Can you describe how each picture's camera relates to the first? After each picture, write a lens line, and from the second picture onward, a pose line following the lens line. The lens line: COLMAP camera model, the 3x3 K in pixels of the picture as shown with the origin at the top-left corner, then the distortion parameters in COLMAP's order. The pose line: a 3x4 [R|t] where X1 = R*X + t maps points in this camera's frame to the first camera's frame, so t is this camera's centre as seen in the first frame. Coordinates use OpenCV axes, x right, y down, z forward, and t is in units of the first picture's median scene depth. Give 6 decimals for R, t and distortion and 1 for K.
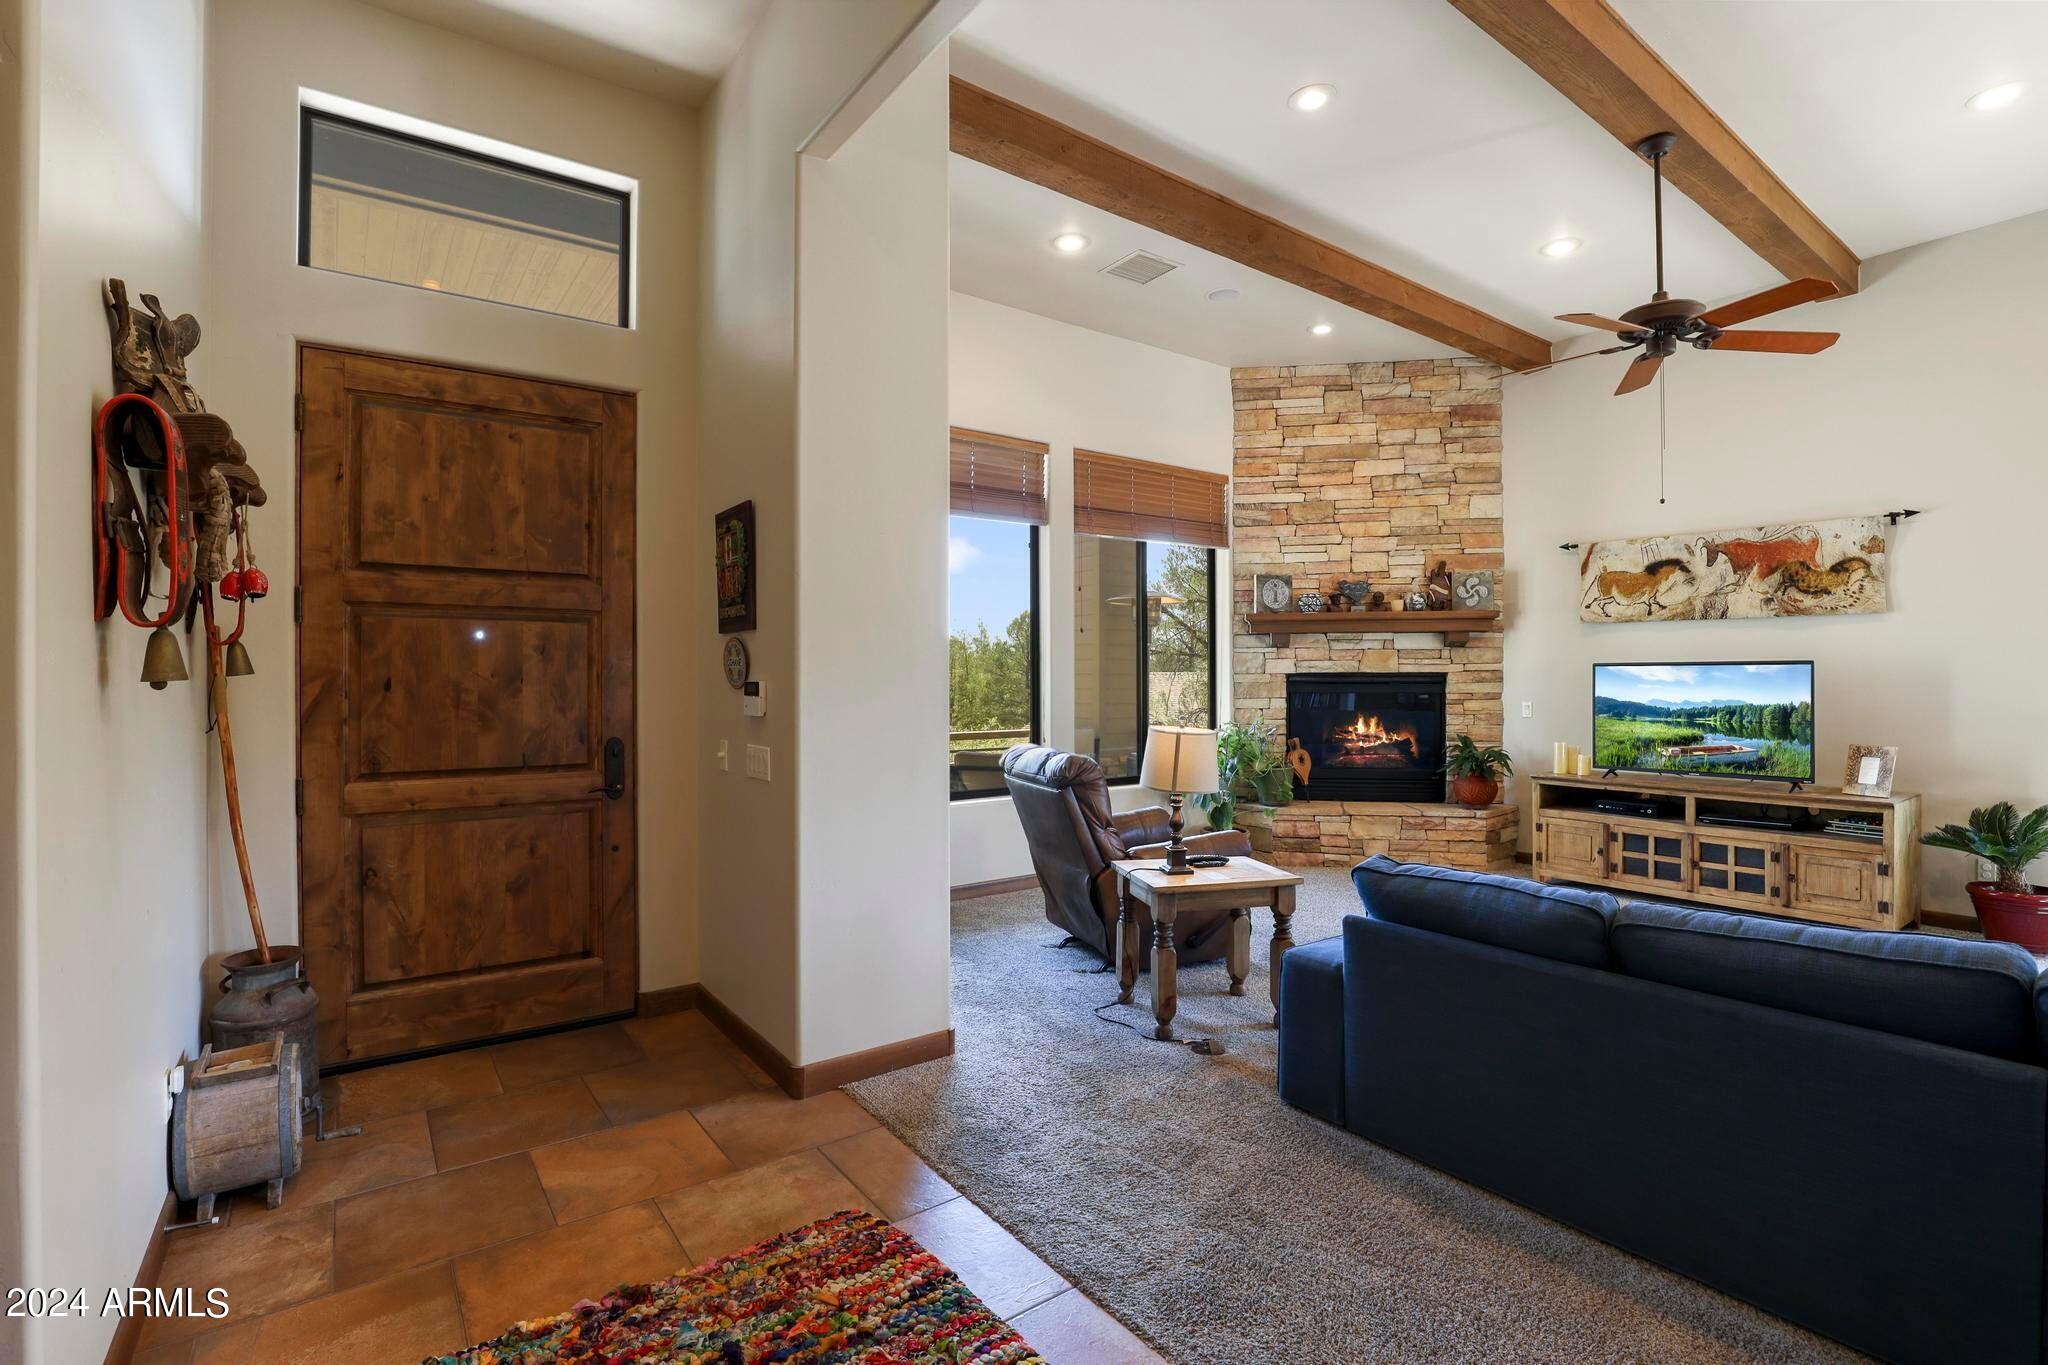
lens RADIAL K [[948.8, 0, 1041.8], [0, 948.8, 682.1], [0, 0, 1]] dist [-0.017115, -0.000935]
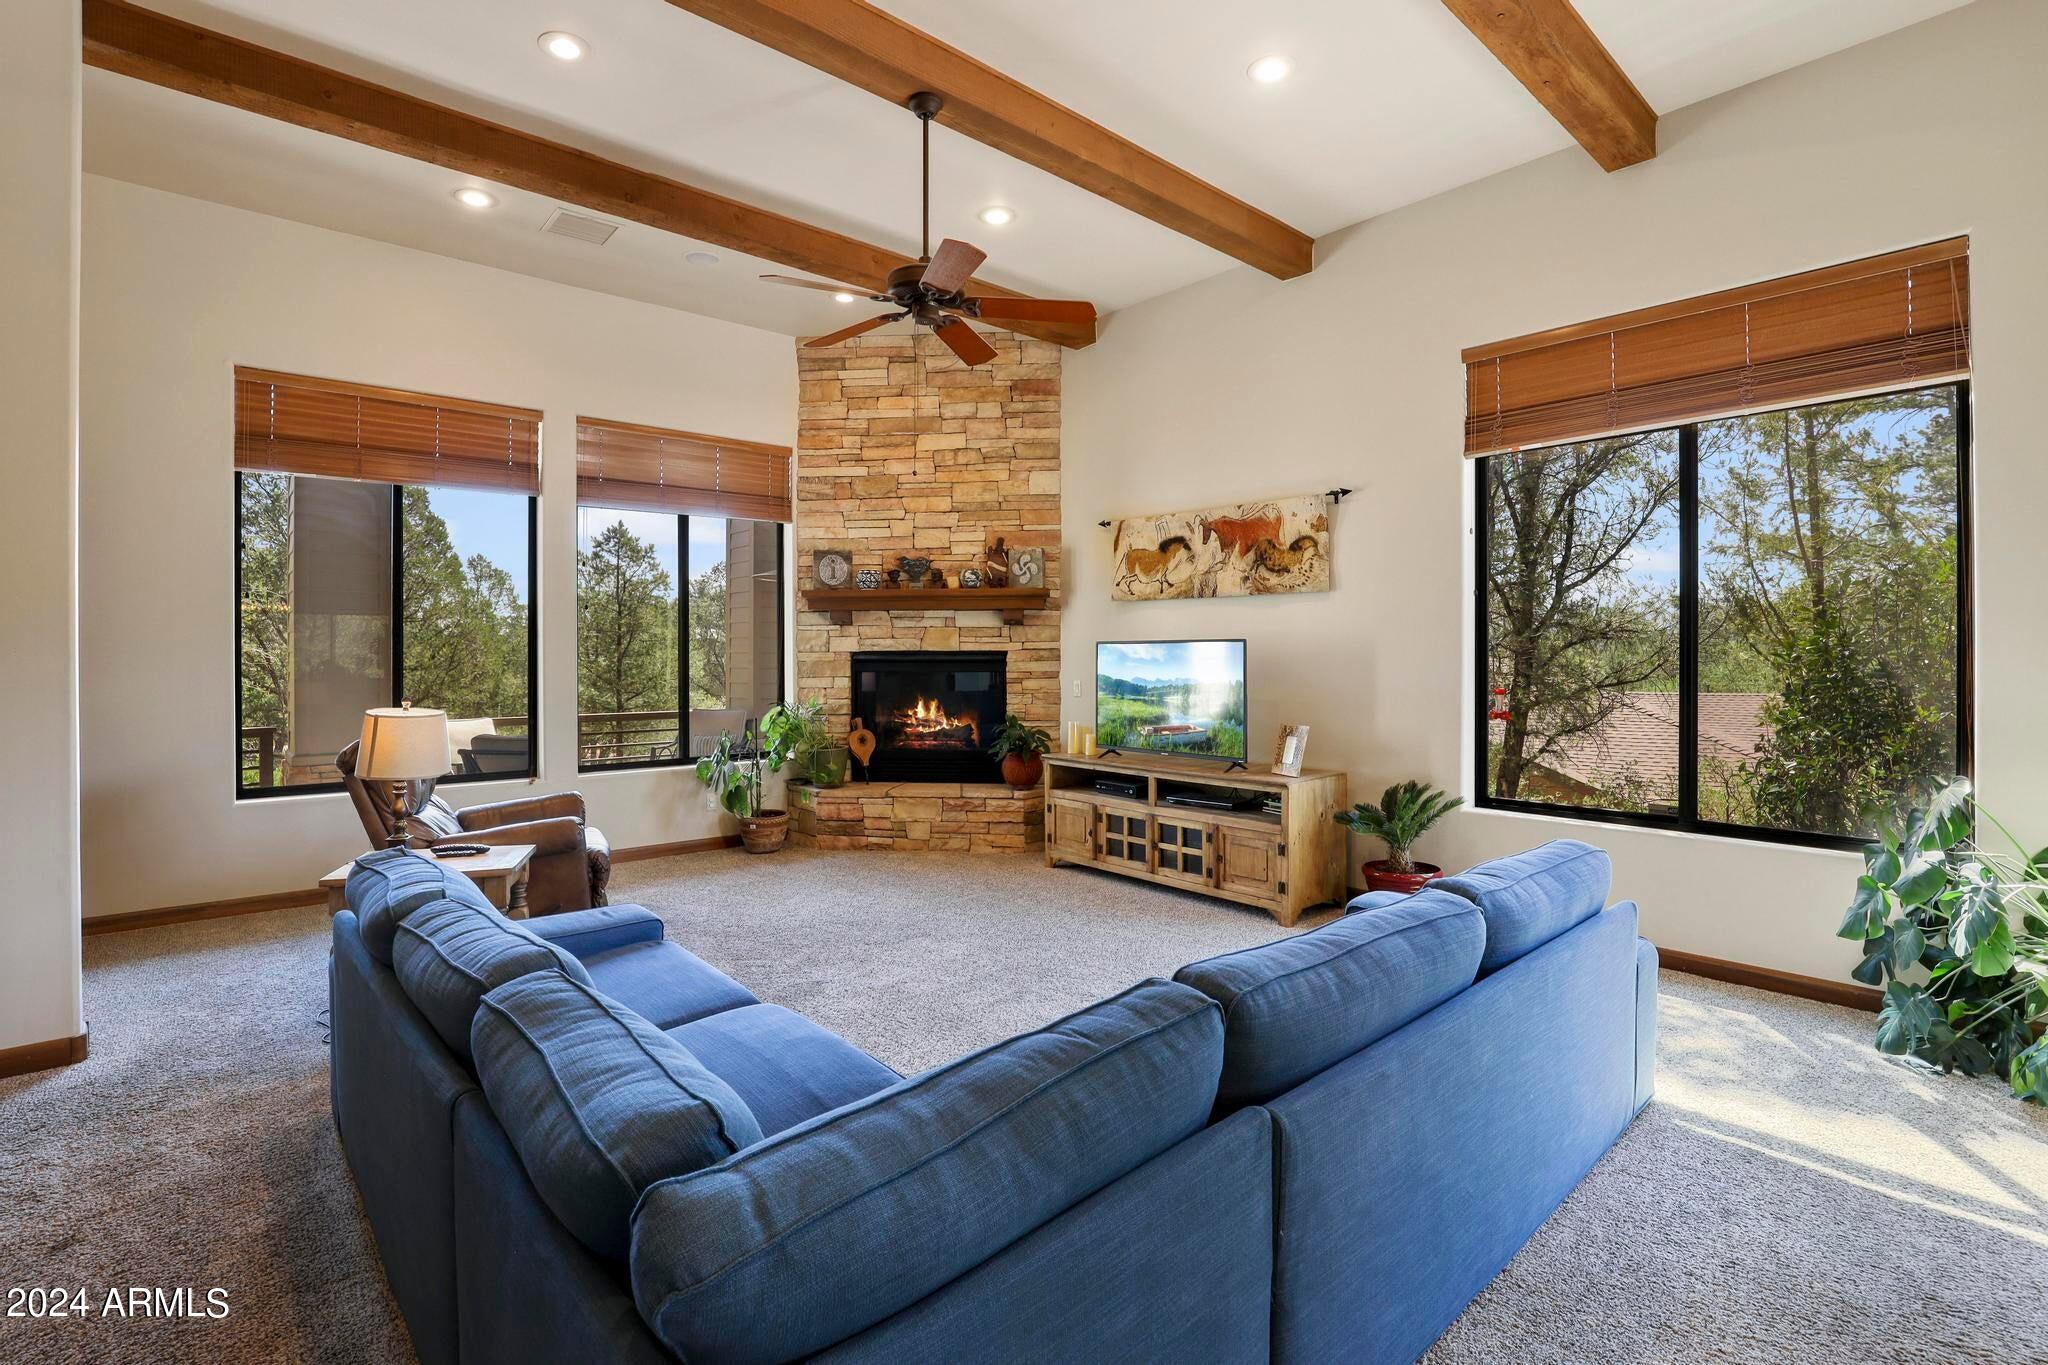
lens RADIAL K [[948.8, 0, 1069.4], [0, 948.8, 665.6], [0, 0, 1]] dist [-0.017115, -0.000935]
pose [[0.997047, -0.000229, 0.076792, 0.427878], [-0.000258, 0.999980, 0.006328, -0.001224], [-0.076792, -0.006329, 0.997027, 0.010483]]
